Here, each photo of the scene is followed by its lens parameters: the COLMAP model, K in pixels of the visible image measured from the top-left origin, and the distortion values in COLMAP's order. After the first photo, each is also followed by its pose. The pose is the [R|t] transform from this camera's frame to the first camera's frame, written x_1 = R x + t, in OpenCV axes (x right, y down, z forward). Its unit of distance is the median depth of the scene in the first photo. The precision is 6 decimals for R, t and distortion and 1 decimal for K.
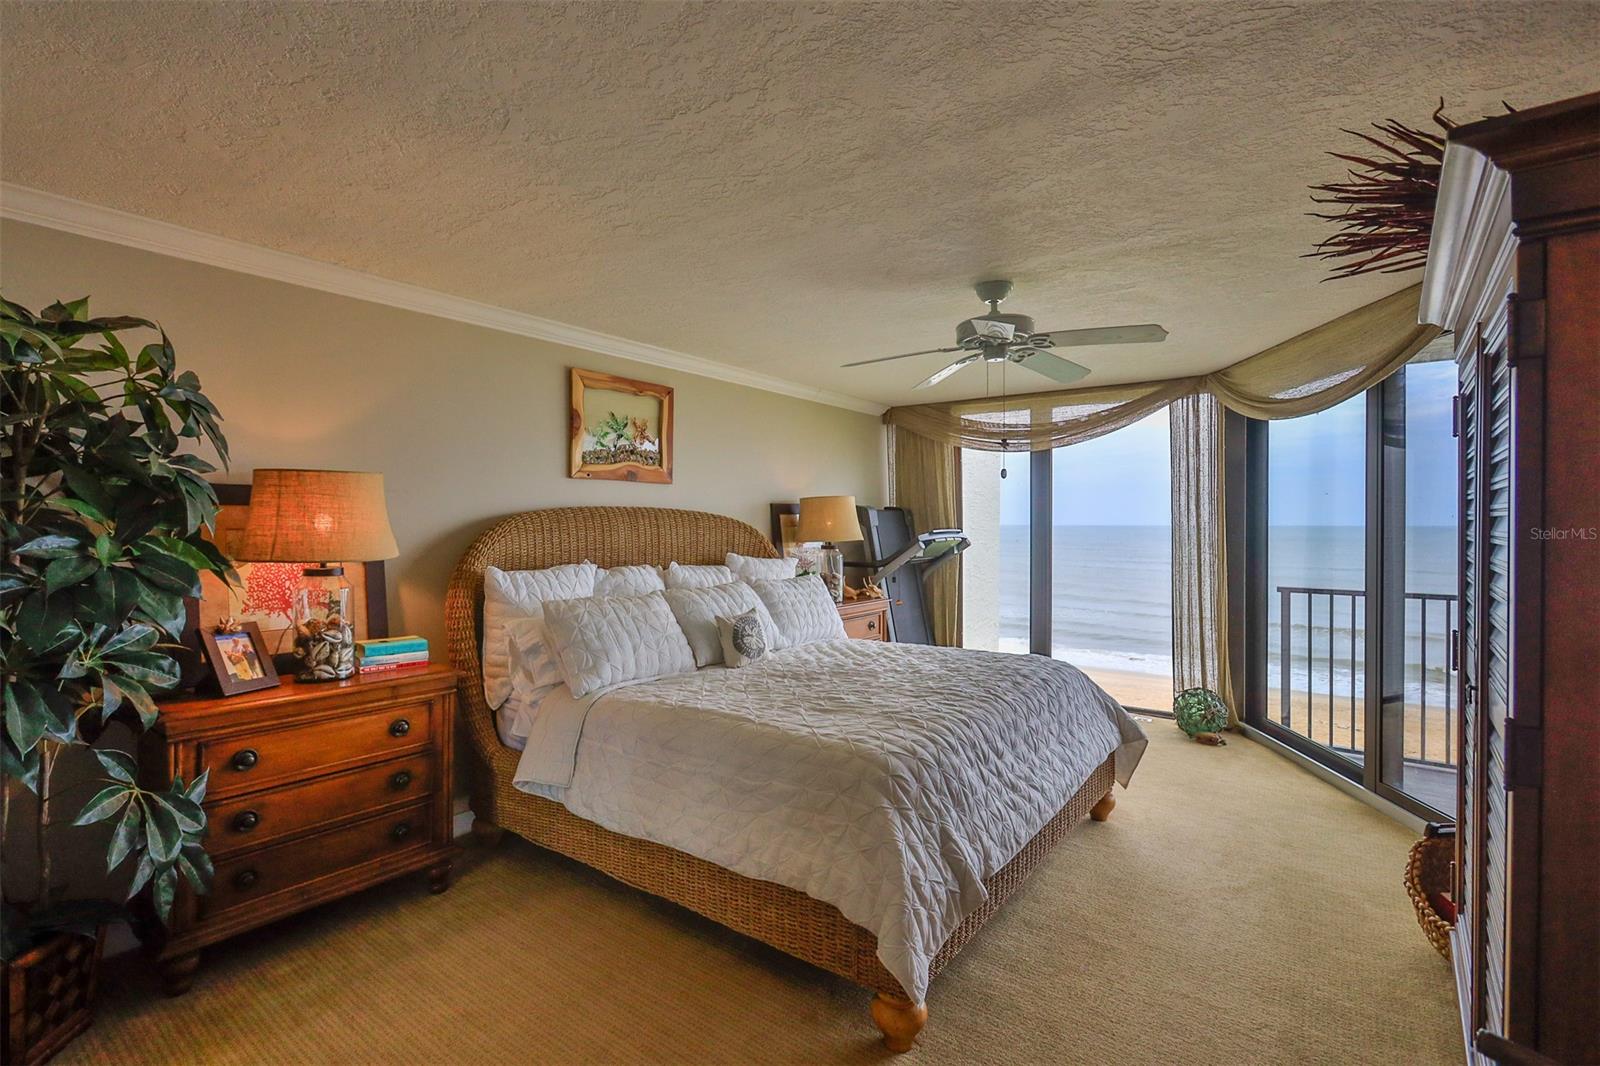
lens RADIAL K [[743.4, 0, 799.1], [0, 743.4, 526.8], [0, 0, 1]] dist [-0.011174, 0.000777]
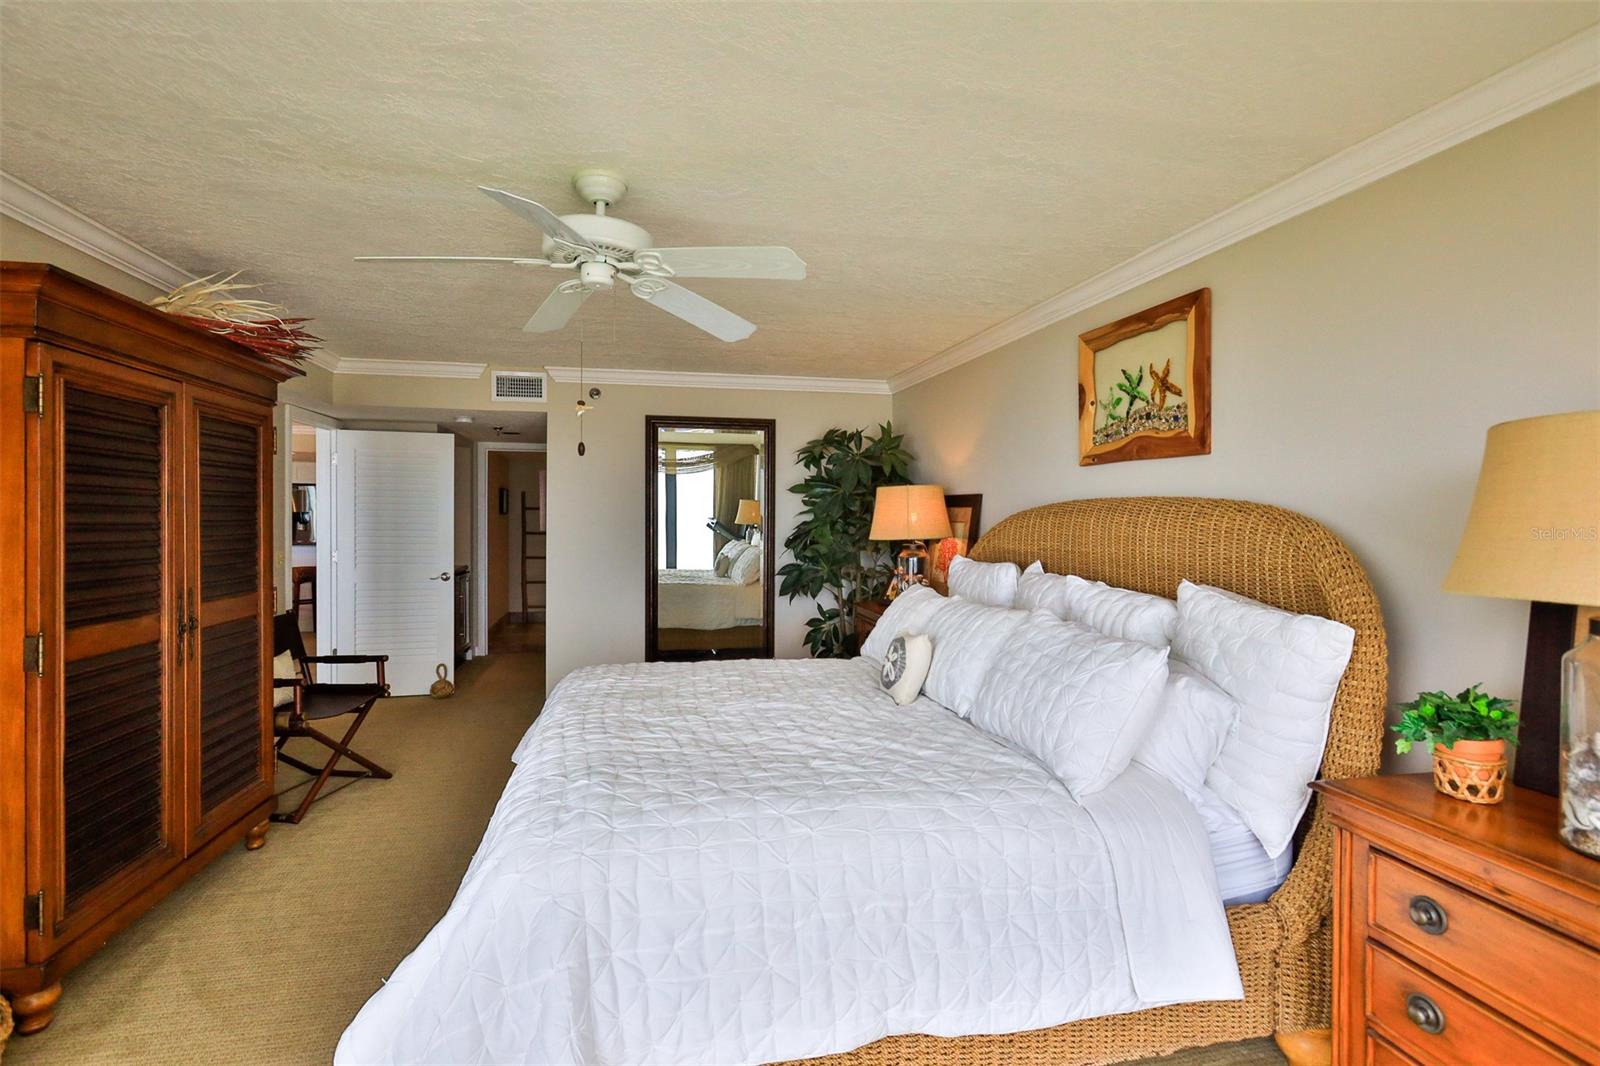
lens RADIAL K [[743.4, 0, 799.1], [0, 743.4, 526.8], [0, 0, 1]] dist [-0.011174, 0.000777]
pose [[-0.645402, 0.006356, -0.763817, 0.491134], [-0.006613, 0.999881, 0.013909, -0.004997], [0.763814, 0.014028, -0.645284, 1.155034]]
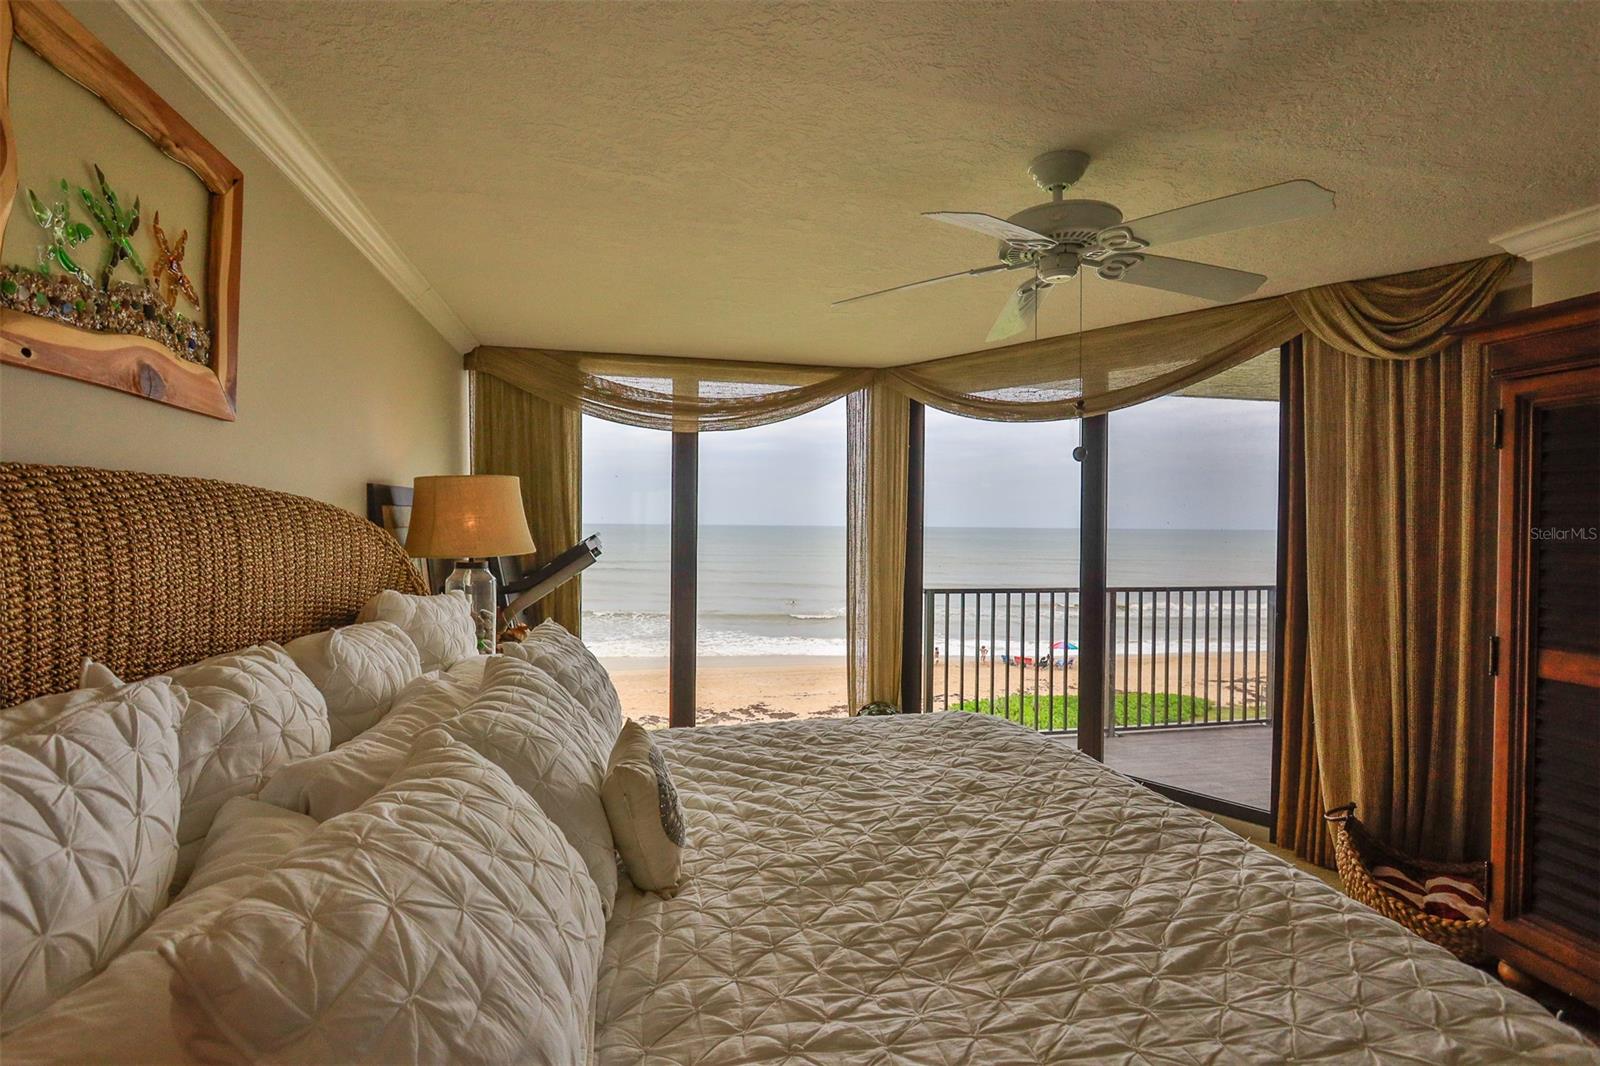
lens RADIAL K [[743.4, 0, 799.1], [0, 743.4, 526.8], [0, 0, 1]] dist [-0.011174, 0.000777]
pose [[0.652459, -0.001739, 0.757822, -0.275705], [0.001171, 0.999998, 0.001286, -0.002081], [-0.757823, 0.000049, 0.652460, 0.534815]]
